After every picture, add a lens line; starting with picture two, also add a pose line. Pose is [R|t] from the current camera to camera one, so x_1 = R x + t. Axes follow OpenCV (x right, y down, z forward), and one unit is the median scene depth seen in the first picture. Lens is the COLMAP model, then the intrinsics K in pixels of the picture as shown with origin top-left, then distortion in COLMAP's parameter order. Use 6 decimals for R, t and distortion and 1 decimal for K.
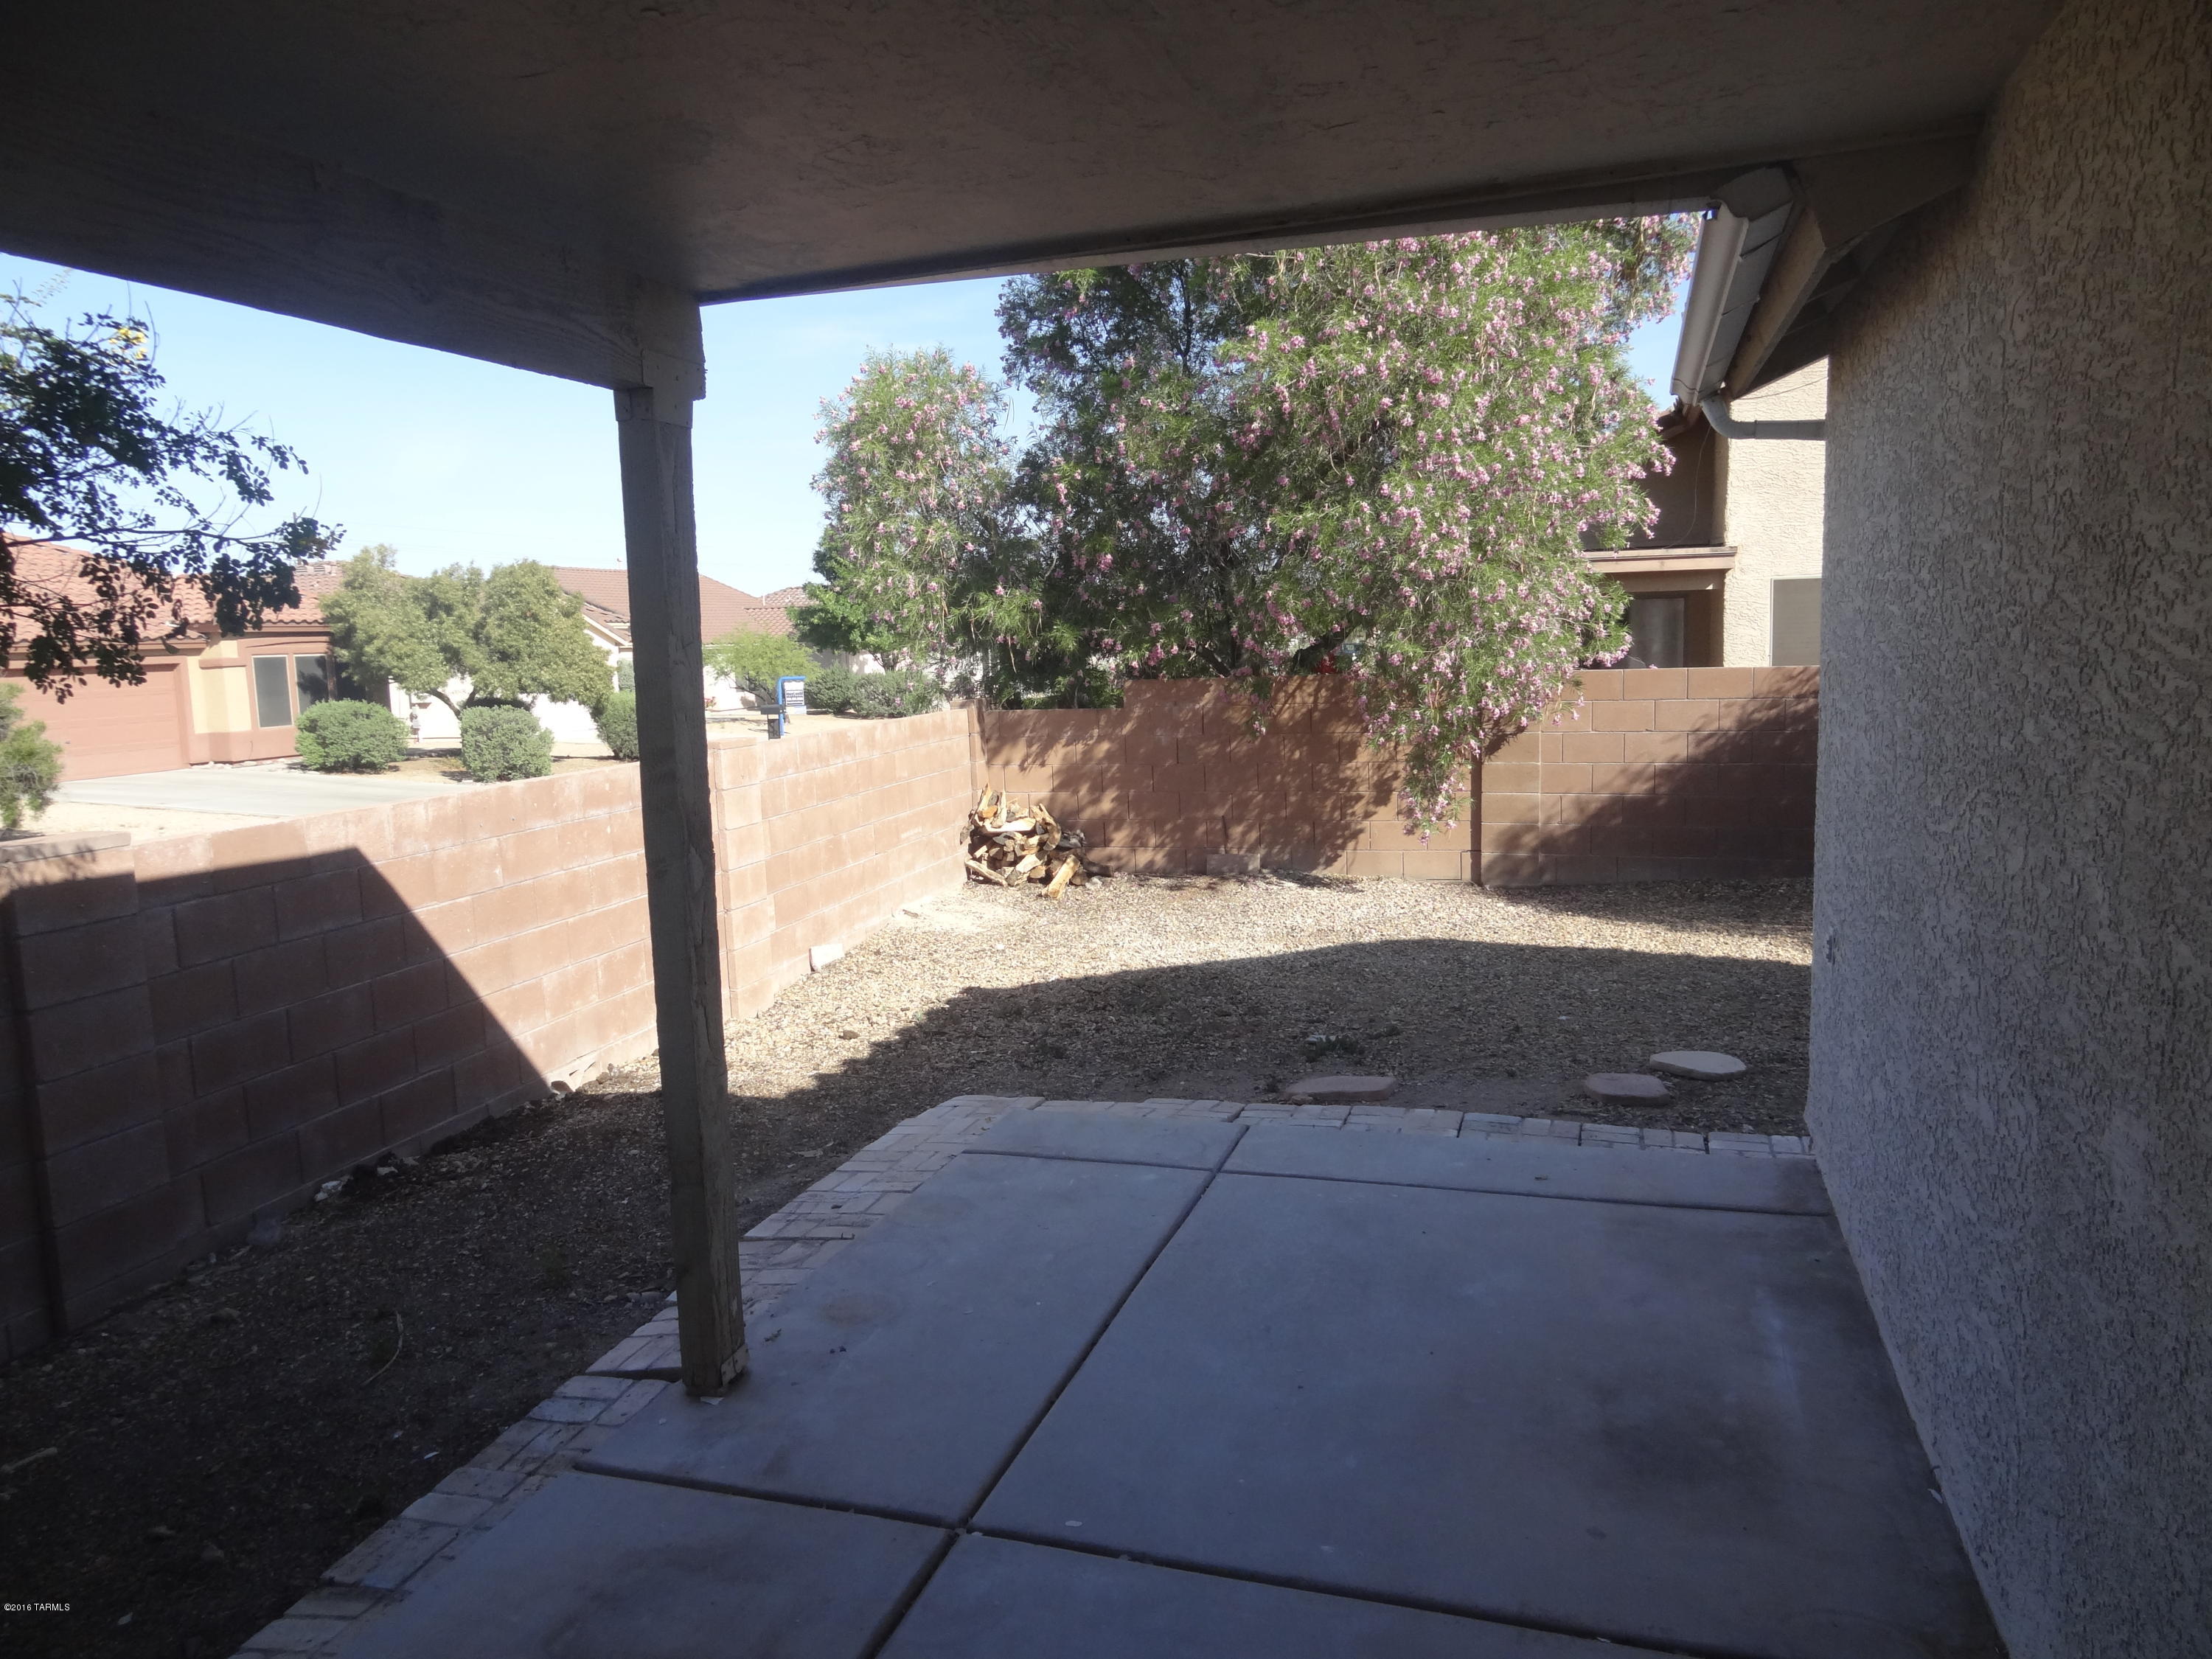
lens RADIAL K [[1549.1, 0, 1106.0], [0, 1549.1, 829.5], [0, 0, 1]] dist [-0.001926, 0.013301]
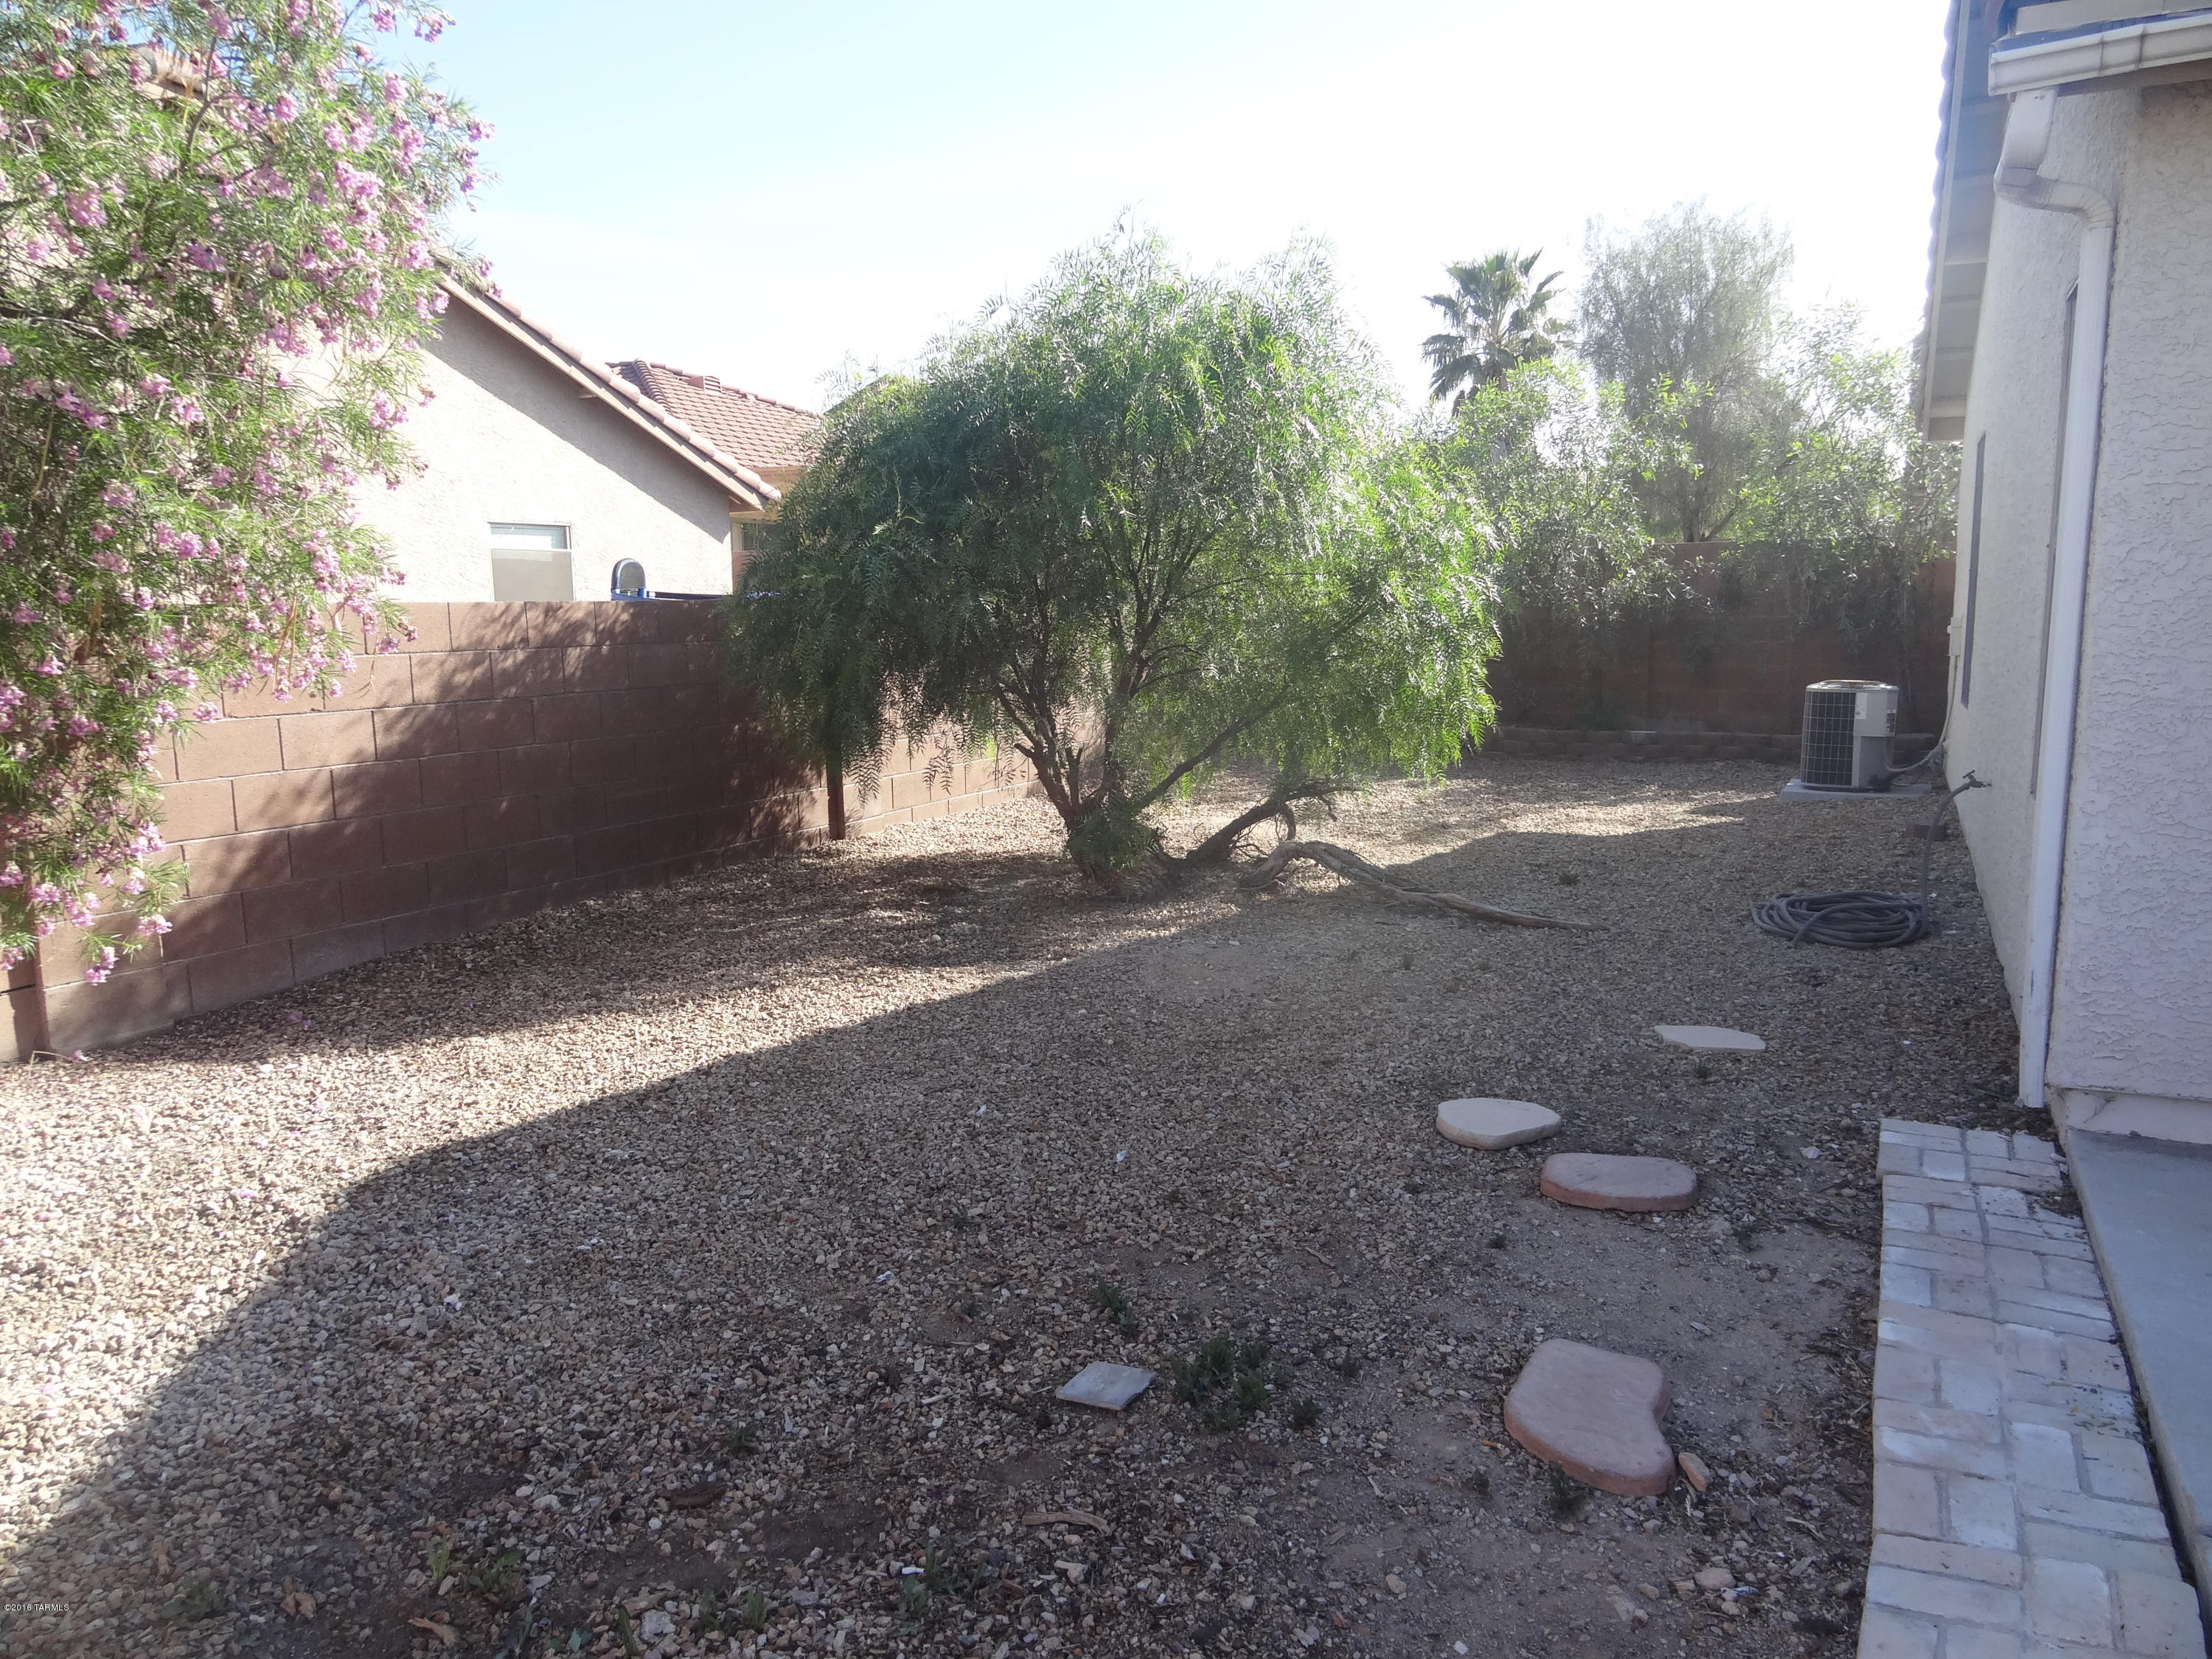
lens RADIAL K [[1549.1, 0, 1106.0], [0, 1549.1, 829.5], [0, 0, 1]] dist [-0.001926, 0.013301]
pose [[0.148961, -0.110895, 0.982605, -0.175229], [0.133017, 0.986907, 0.091216, -0.034435], [-0.979856, 0.117115, 0.161762, 0.640508]]
